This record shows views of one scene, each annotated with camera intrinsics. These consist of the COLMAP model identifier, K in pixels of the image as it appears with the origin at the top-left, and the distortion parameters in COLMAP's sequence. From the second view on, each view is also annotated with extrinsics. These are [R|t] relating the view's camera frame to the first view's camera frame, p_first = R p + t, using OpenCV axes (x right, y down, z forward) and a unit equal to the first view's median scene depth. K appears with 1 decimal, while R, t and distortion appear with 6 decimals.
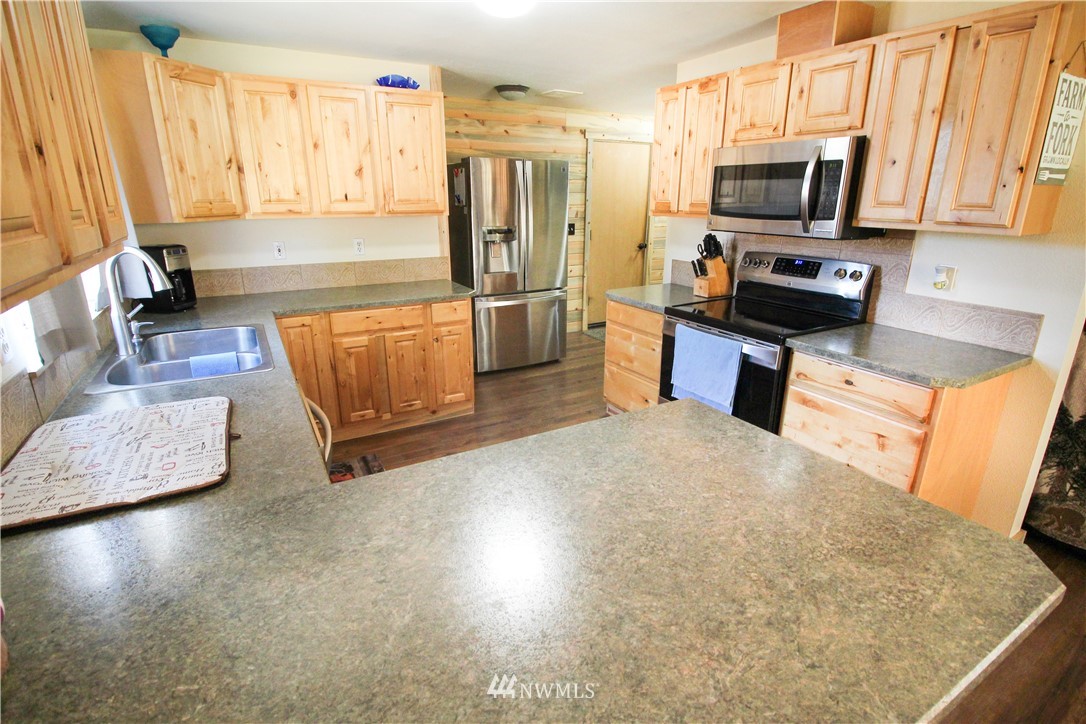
lens RADIAL K [[520.1, 0, 543.0], [0, 520.1, 362.0], [0, 0, 1]] dist [-0.019632, -0.000456]
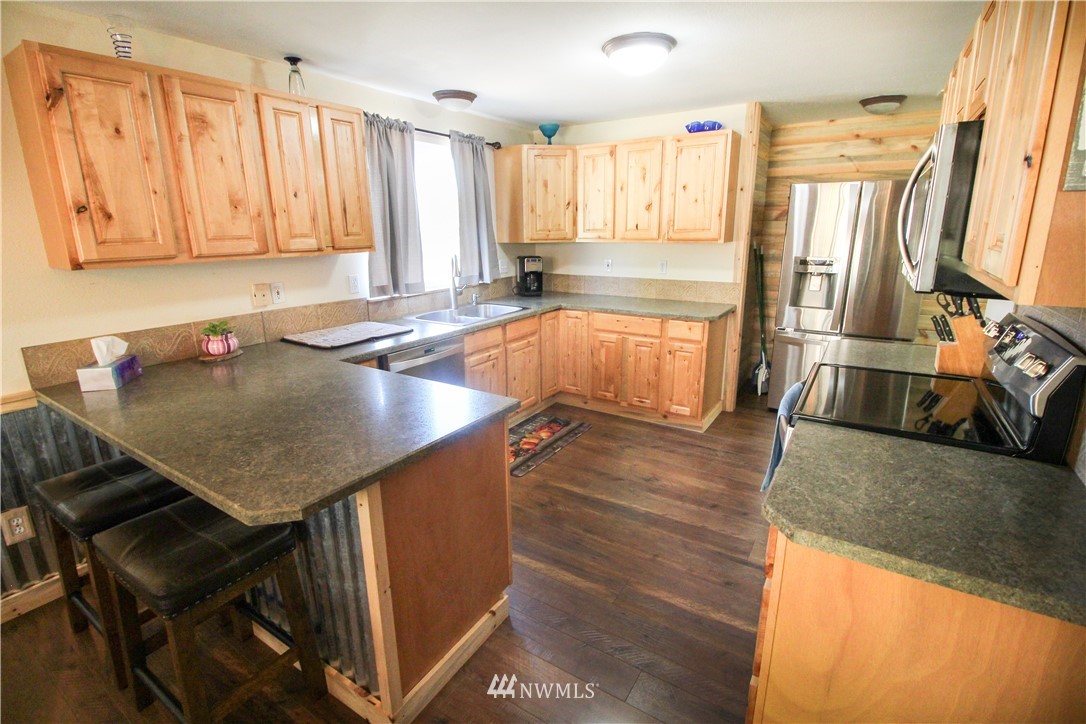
lens RADIAL K [[501.9, 0, 543.0], [0, 501.9, 362.0], [0, 0, 1]] dist [-0.017922, -0.000616]
pose [[0.457315, 0.223799, -0.860684, 0.625927], [-0.257594, 0.959662, 0.112666, -0.076612], [0.851181, 0.170183, 0.496517, 0.241020]]
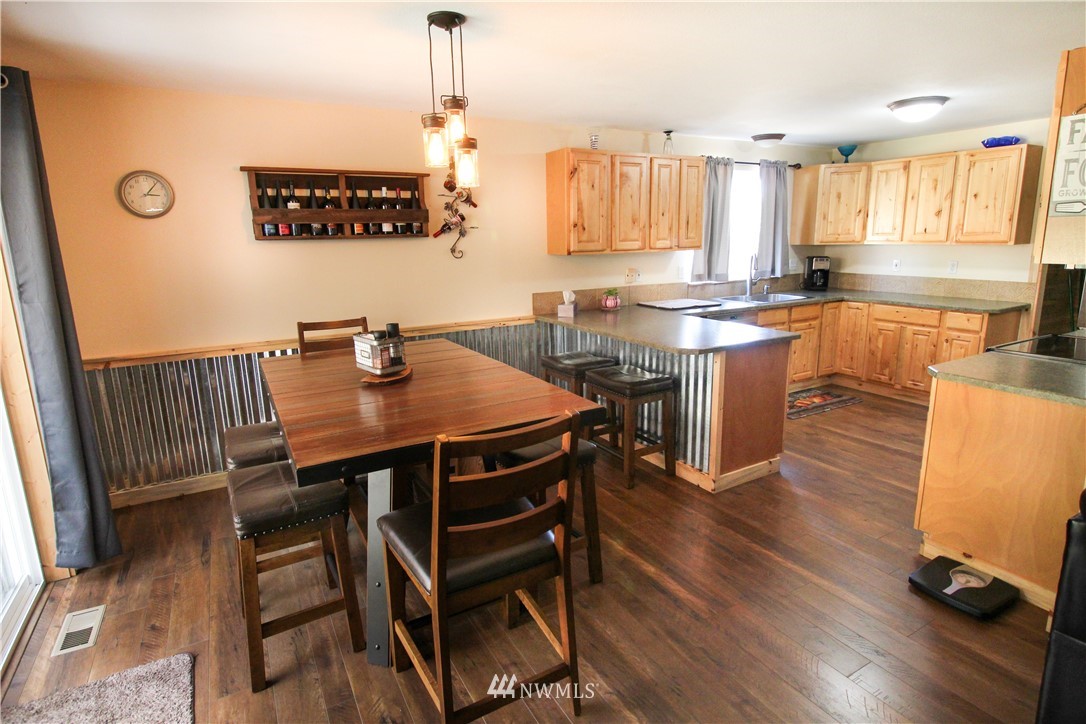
lens RADIAL K [[567.0, 0, 542.8], [0, 567.0, 354.8], [0, 0, 1]] dist [0.014662, -0.022202]
pose [[-0.003405, 0.203161, -0.979139, 1.197435], [-0.283460, 0.938788, 0.195774, -0.002426], [0.958978, 0.278214, 0.054391, -0.008961]]
